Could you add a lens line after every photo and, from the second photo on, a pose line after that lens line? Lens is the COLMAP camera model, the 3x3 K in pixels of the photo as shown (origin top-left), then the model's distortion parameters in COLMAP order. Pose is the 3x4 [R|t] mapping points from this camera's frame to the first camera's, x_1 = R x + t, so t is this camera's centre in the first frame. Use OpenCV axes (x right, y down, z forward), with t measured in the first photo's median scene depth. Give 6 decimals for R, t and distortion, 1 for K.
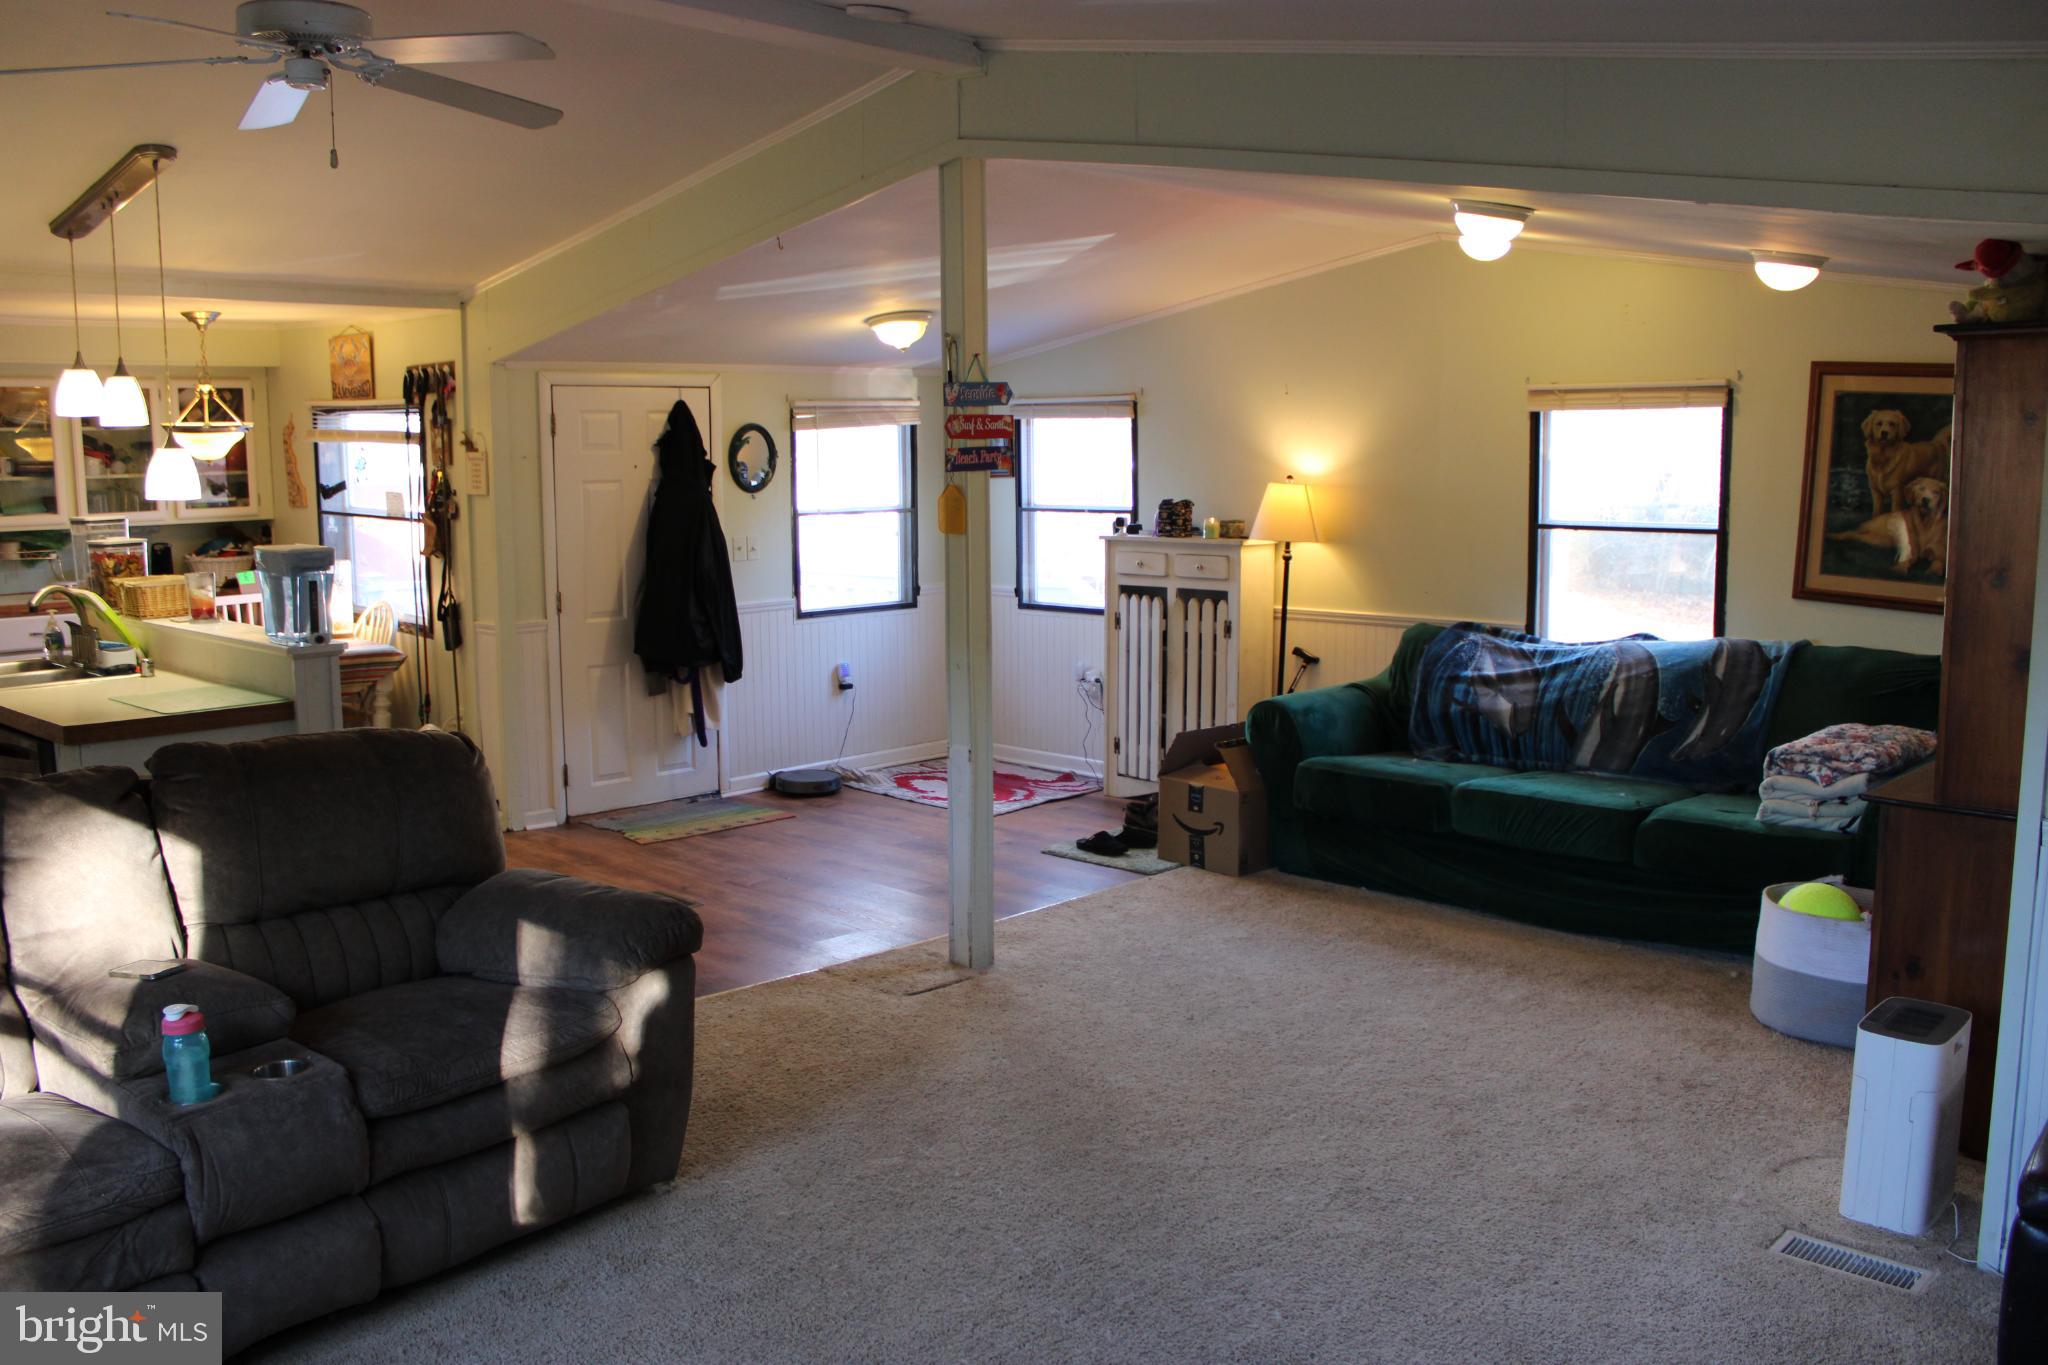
lens RADIAL K [[1703.0, 0, 1024.0], [0, 1703.0, 682.5], [0, 0, 1]] dist [-0.119213, 0.003126]
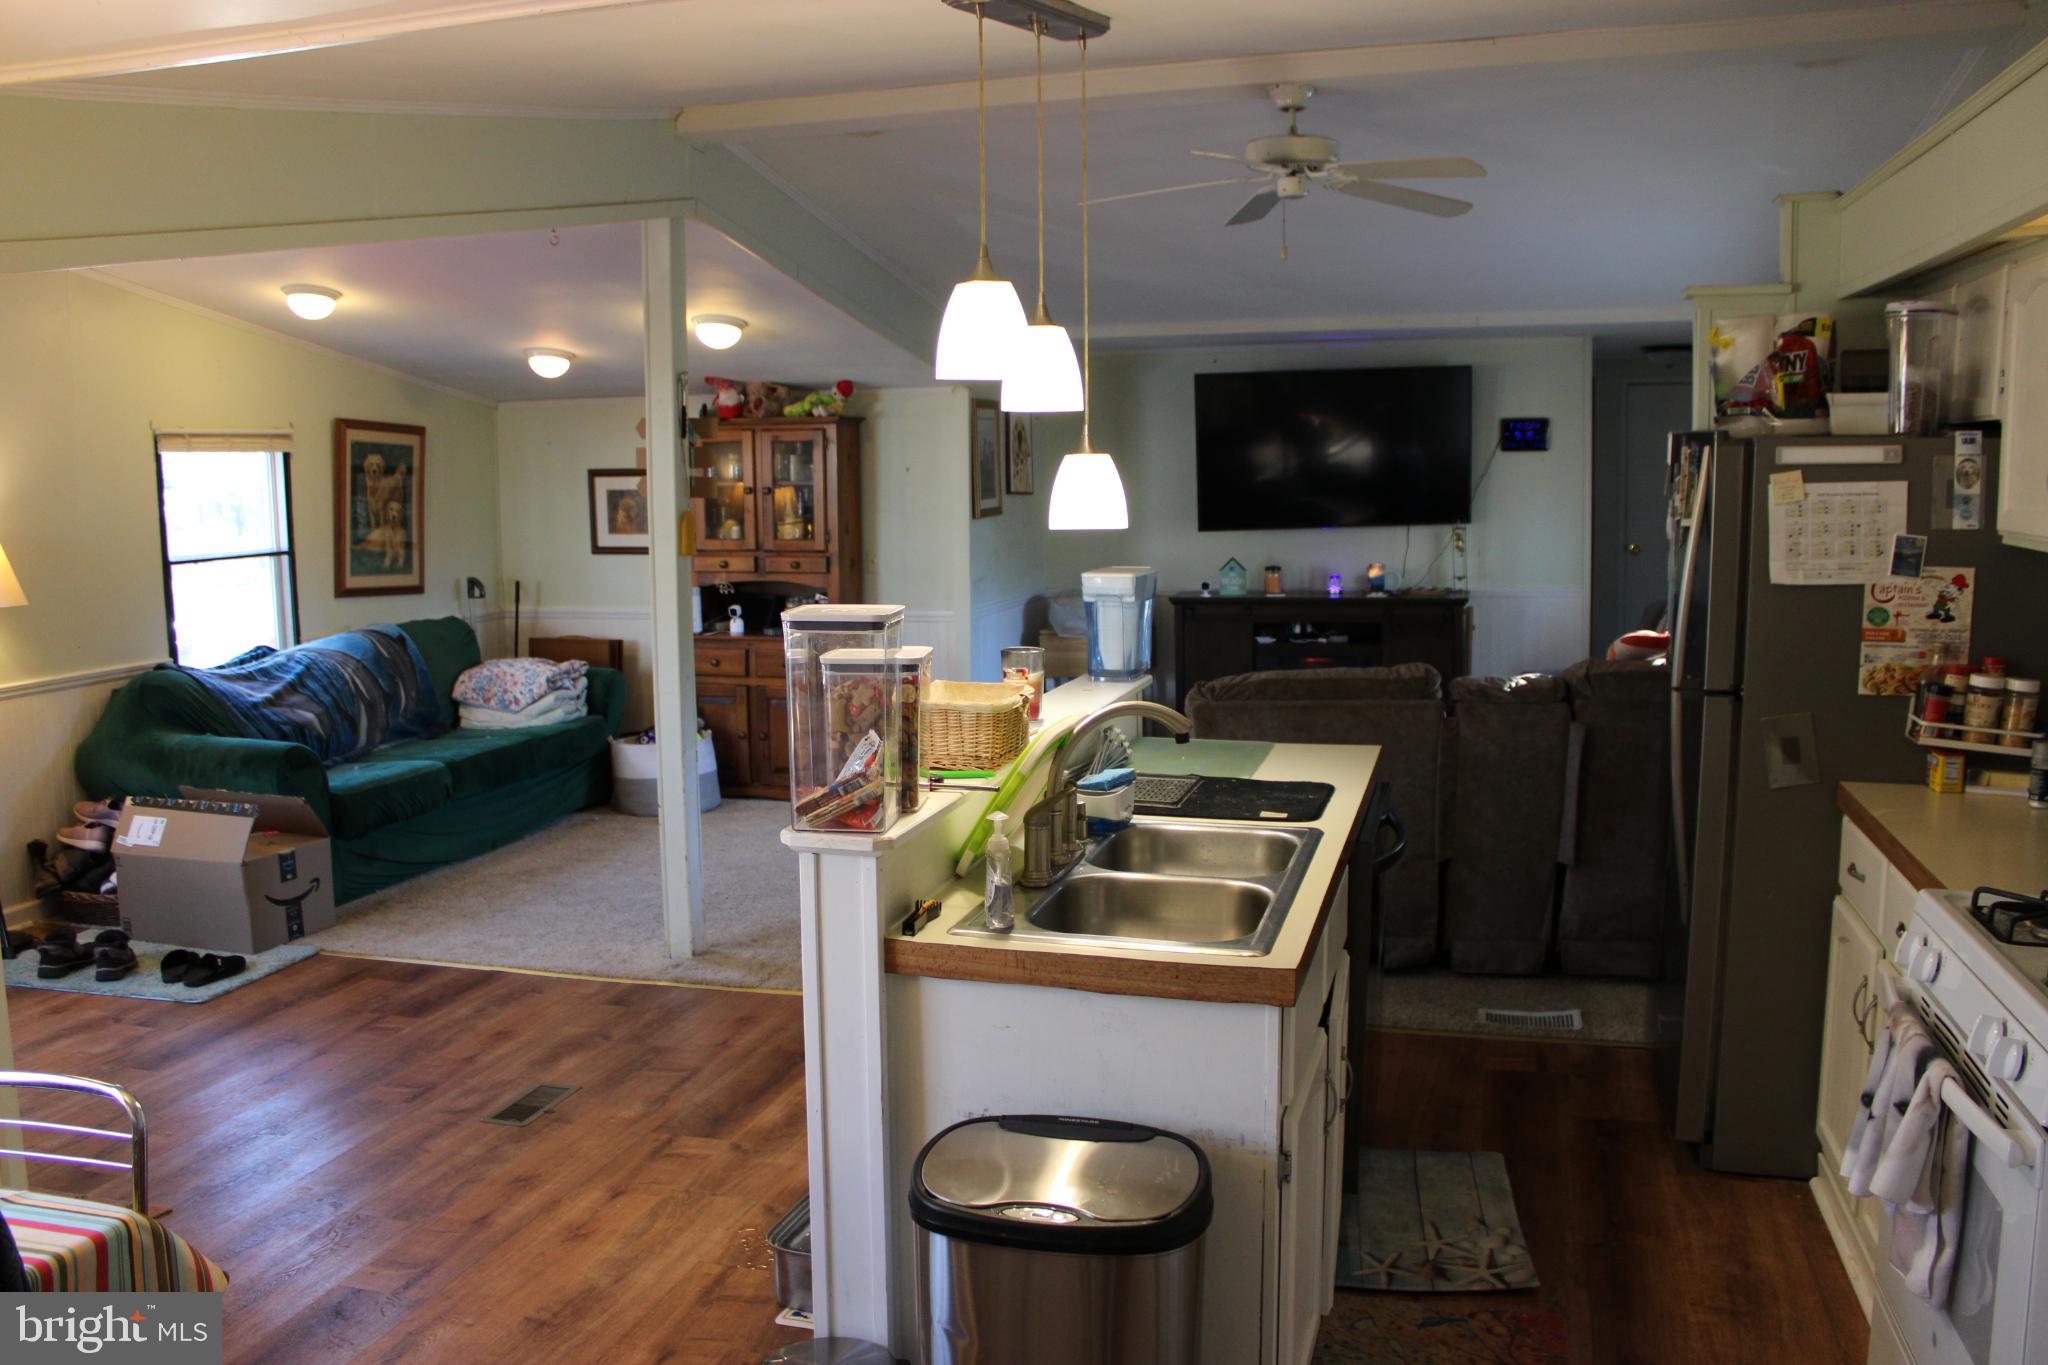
lens RADIAL K [[1703.0, 0, 1024.0], [0, 1703.0, 682.5], [0, 0, 1]] dist [-0.119213, 0.003126]
pose [[-0.490988, -0.096721, 0.865780, -0.981841], [0.130515, 0.974434, 0.182875, -0.160397], [-0.861334, 0.202787, -0.465812, 1.196997]]
